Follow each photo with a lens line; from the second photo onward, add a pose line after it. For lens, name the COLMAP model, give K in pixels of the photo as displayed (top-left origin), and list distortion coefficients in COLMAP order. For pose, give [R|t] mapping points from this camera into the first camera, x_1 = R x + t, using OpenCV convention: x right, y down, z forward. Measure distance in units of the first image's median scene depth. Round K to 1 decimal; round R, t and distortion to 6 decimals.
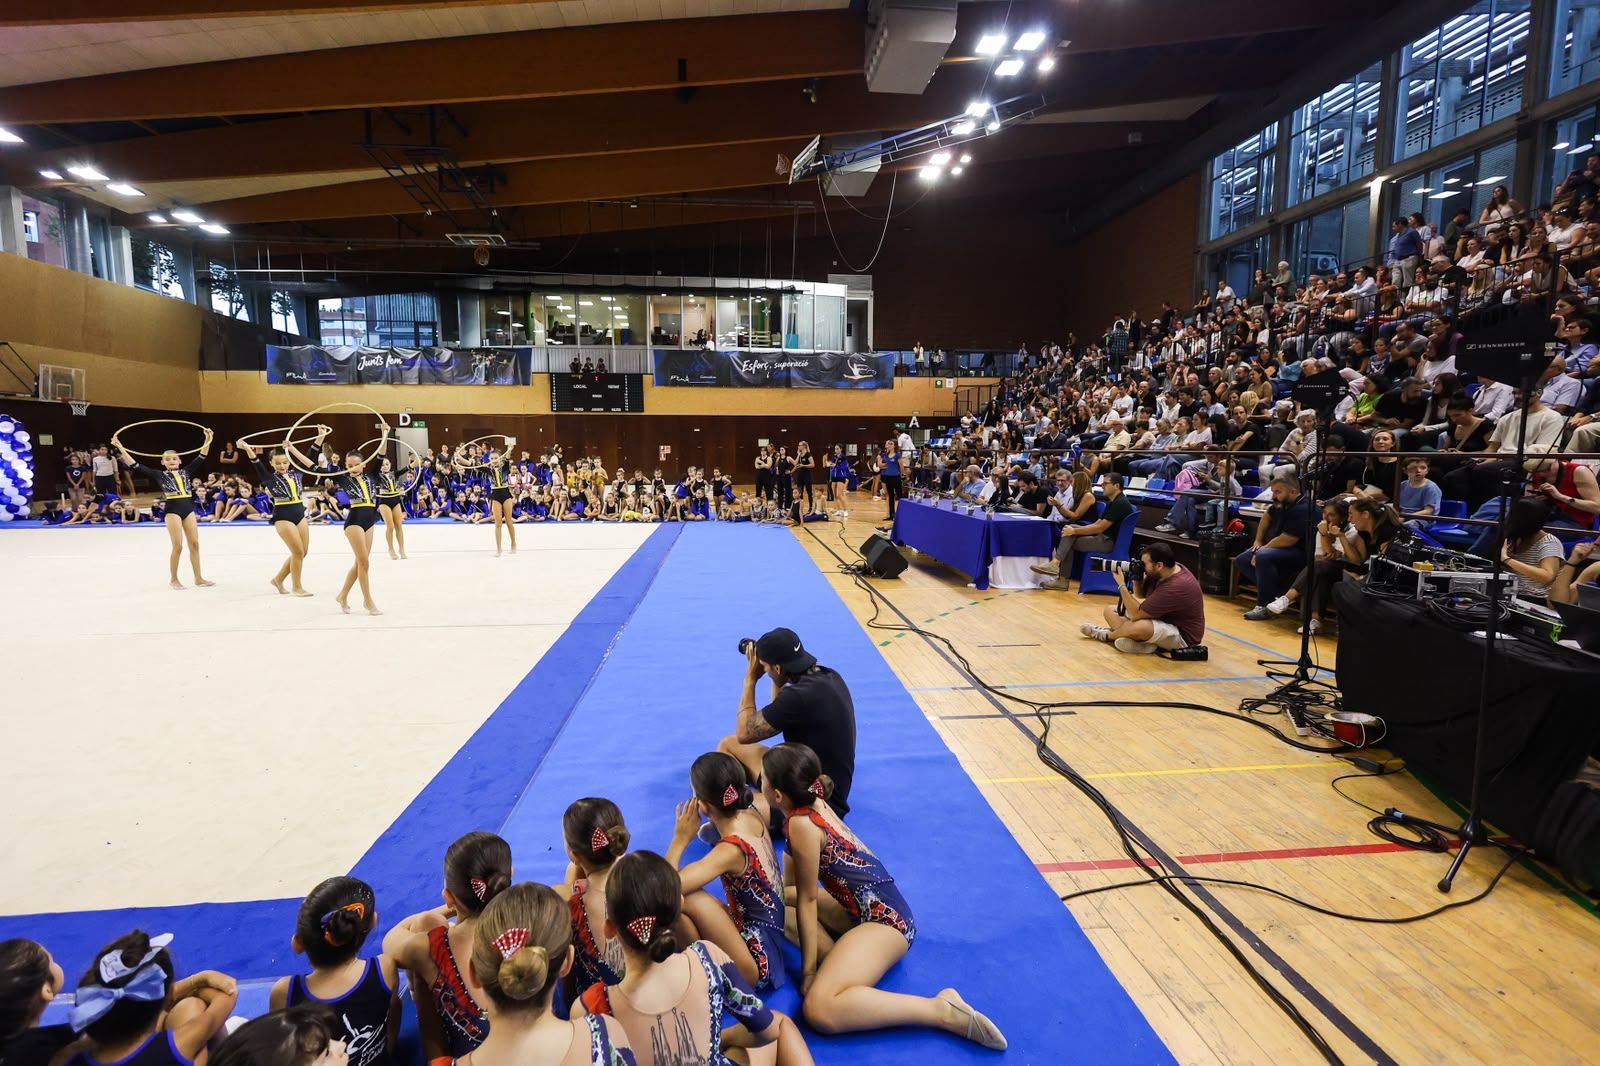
lens RADIAL K [[806.1, 0, 783.3], [0, 806.1, 528.6], [0, 0, 1]] dist [0.016728, 0.000100]
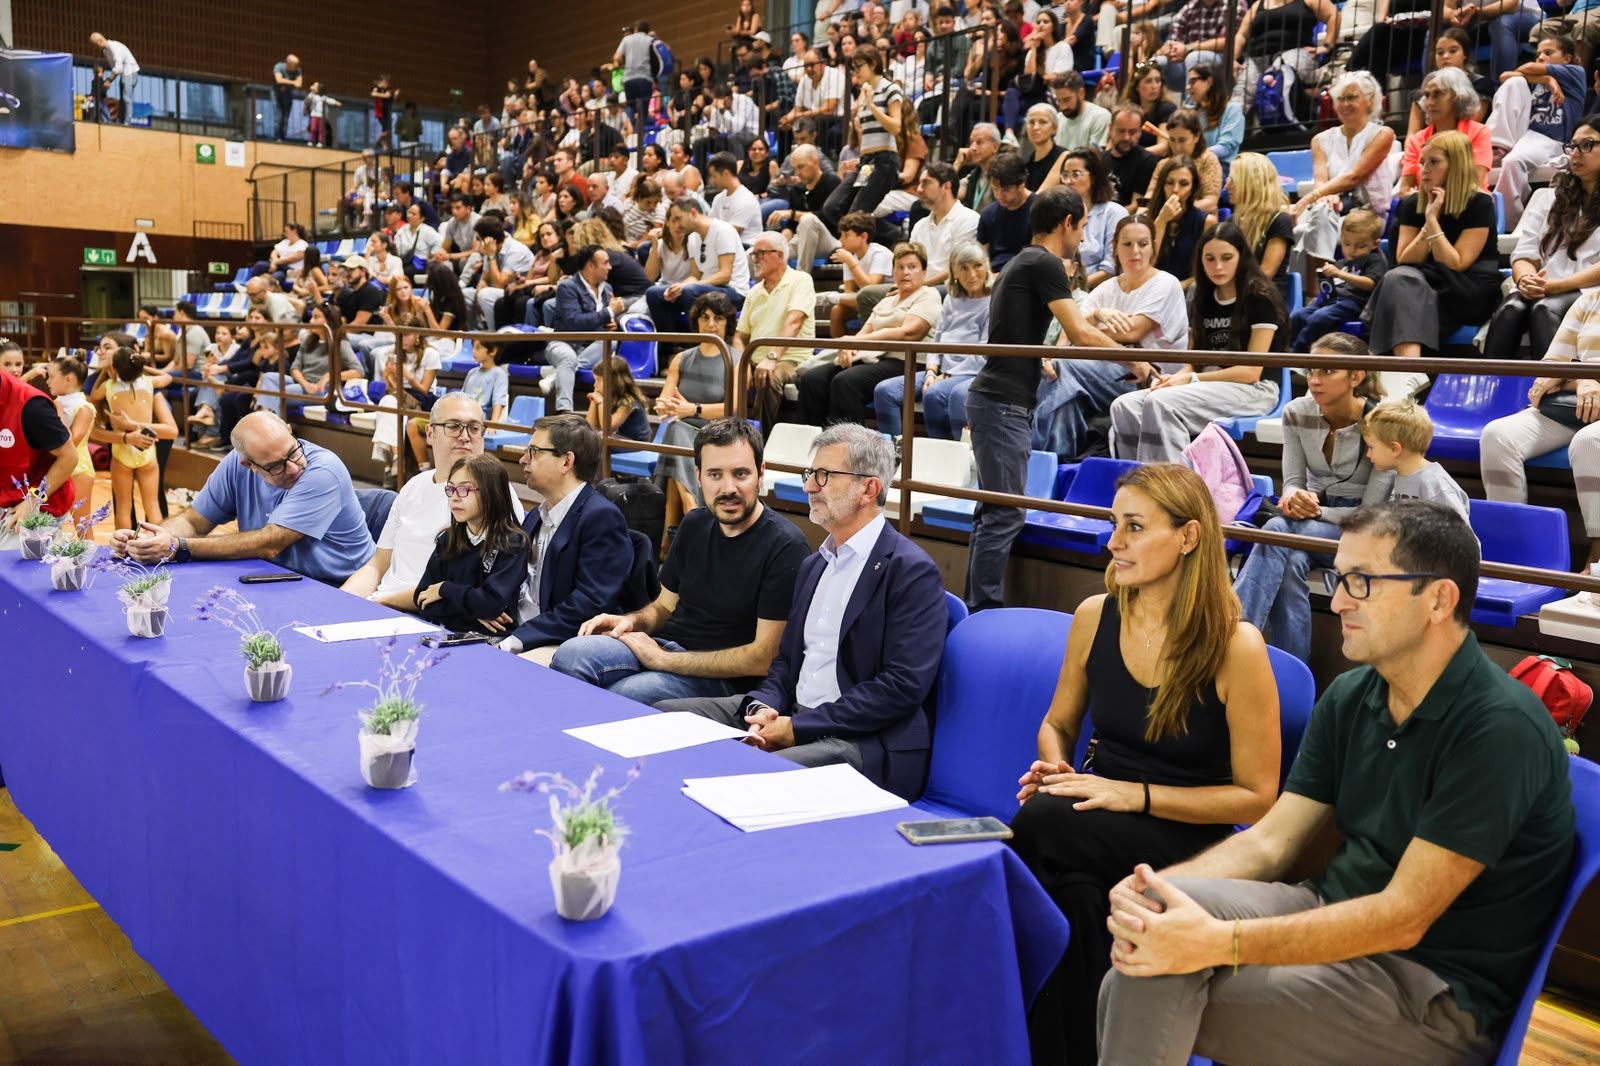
lens RADIAL K [[1456.5, 0, 800.0], [0, 1456.5, 533.0], [0, 0, 1]] dist [-0.001126, 0.002463]
pose [[0.844982, -0.042666, 0.533090, 0.055447], [0.021382, 0.998711, 0.046040, -0.024072], [-0.534367, -0.027504, 0.844805, 0.262088]]
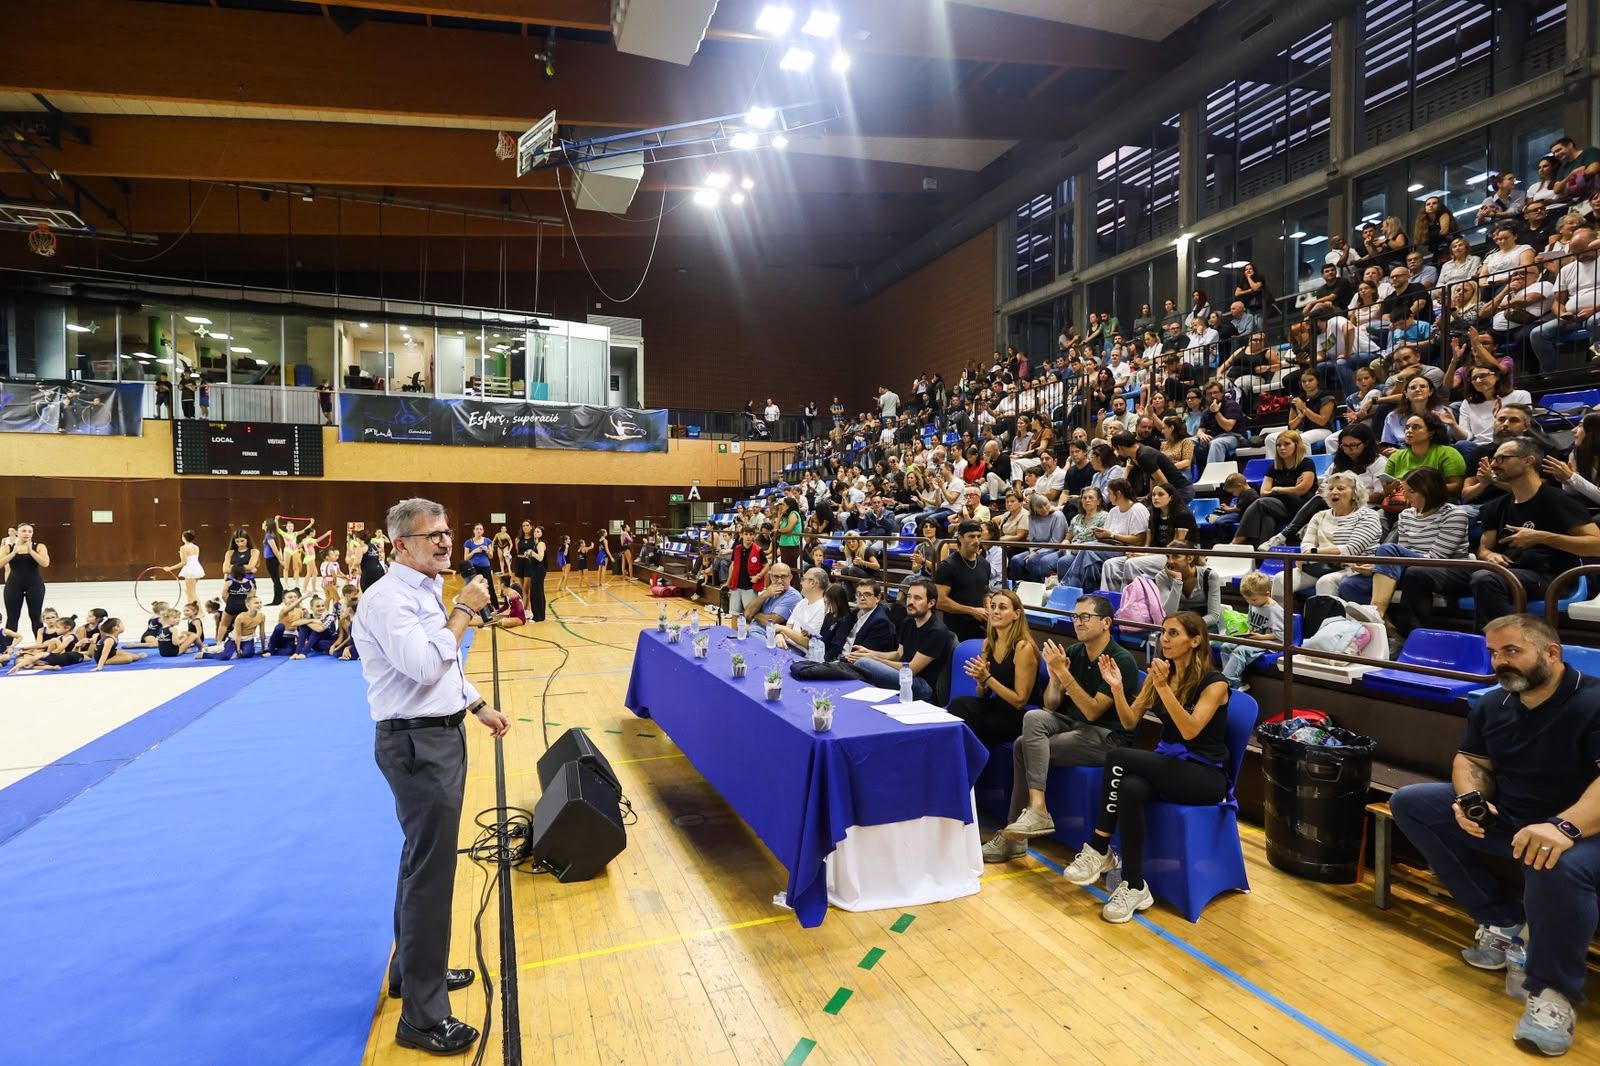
lens RADIAL K [[806.1, 0, 783.3], [0, 806.1, 528.6], [0, 0, 1]] dist [0.016728, 0.000100]
pose [[0.967319, -0.003389, 0.253541, 0.043191], [0.025807, 0.996034, -0.085144, -0.024804], [-0.252247, 0.088904, 0.963570, 0.195460]]
